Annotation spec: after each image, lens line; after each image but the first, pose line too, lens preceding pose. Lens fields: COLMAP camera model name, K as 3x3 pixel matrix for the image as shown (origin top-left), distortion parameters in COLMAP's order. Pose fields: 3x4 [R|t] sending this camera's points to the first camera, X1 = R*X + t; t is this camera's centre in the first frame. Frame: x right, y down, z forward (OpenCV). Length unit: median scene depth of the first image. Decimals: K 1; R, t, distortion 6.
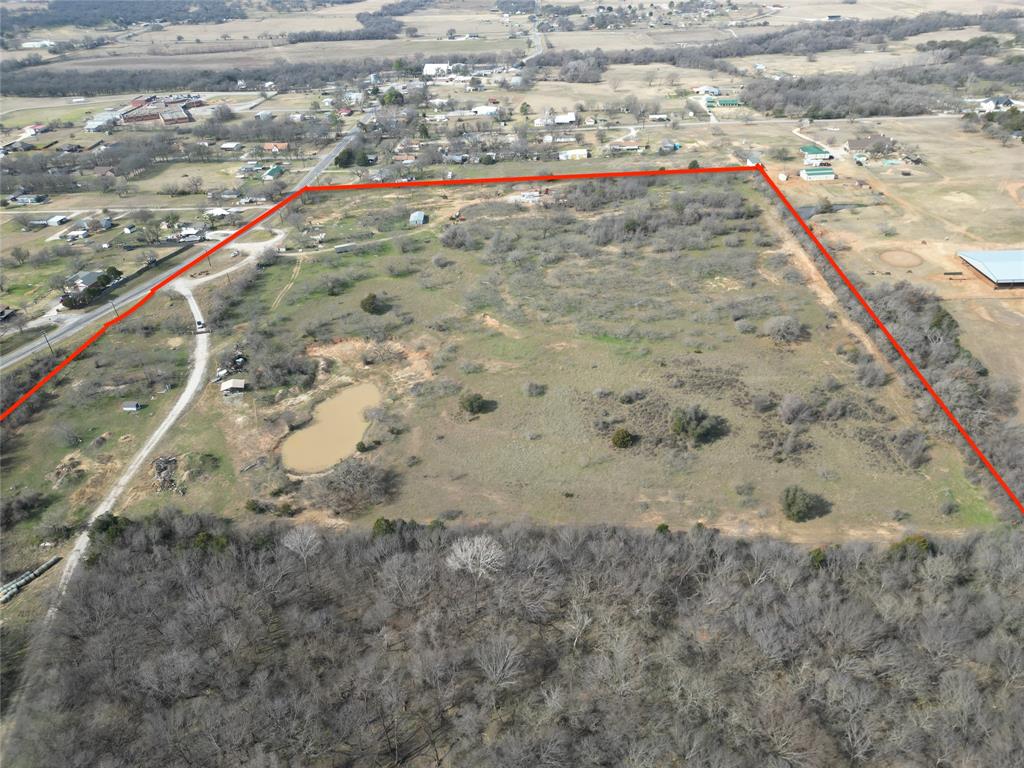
lens RADIAL K [[722.7, 0, 514.7], [0, 722.7, 381.0], [0, 0, 1]] dist [0.043423, -0.029931]
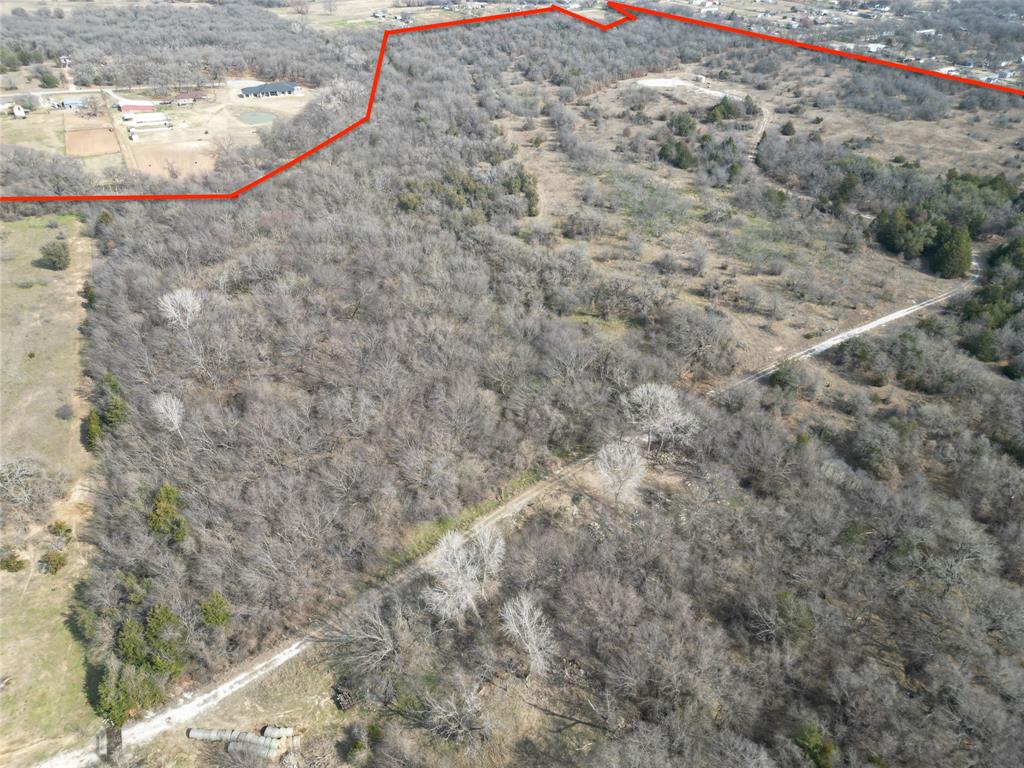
lens RADIAL K [[722.7, 0, 515.7], [0, 722.7, 385.8], [0, 0, 1]] dist [0.043423, -0.029931]
pose [[-0.493691, -0.464425, 0.735240, -0.443137], [0.472312, 0.566701, 0.675108, -0.078221], [-0.730199, 0.680558, -0.060421, 0.276707]]
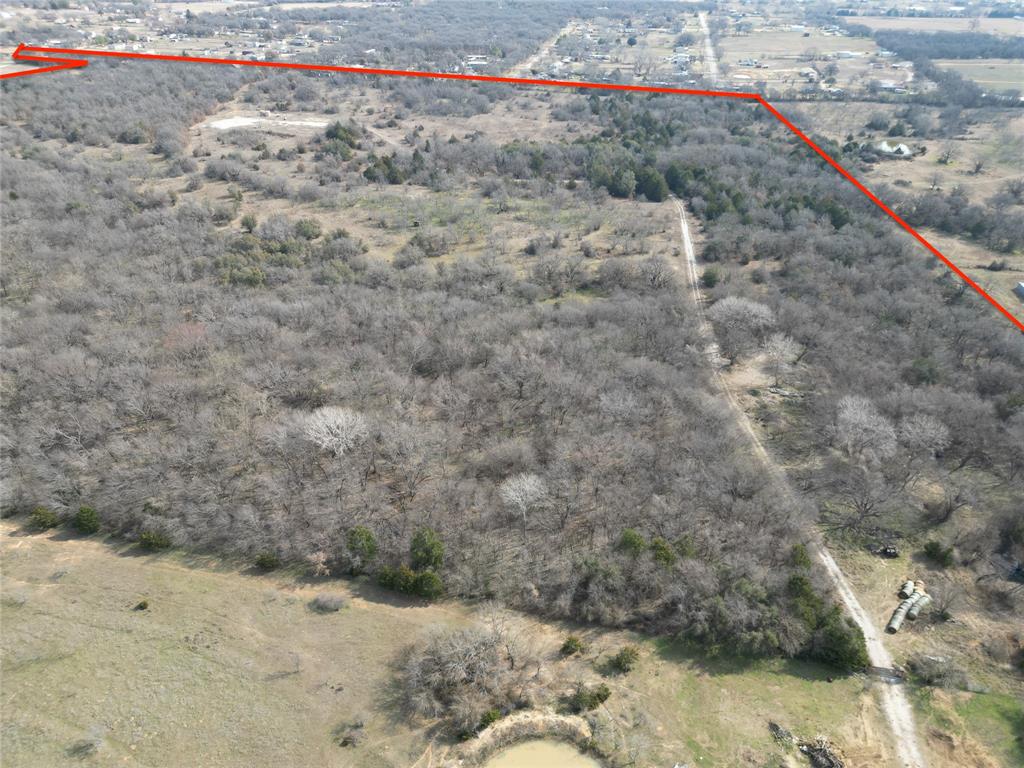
lens RADIAL K [[722.7, 0, 516.3], [0, 722.7, 383.8], [0, 0, 1]] dist [0.043423, -0.029931]
pose [[-0.985214, -0.071196, 0.155836, -0.155623], [0.107433, 0.451809, 0.885622, -0.214508], [-0.133461, 0.889269, -0.437479, 0.479866]]
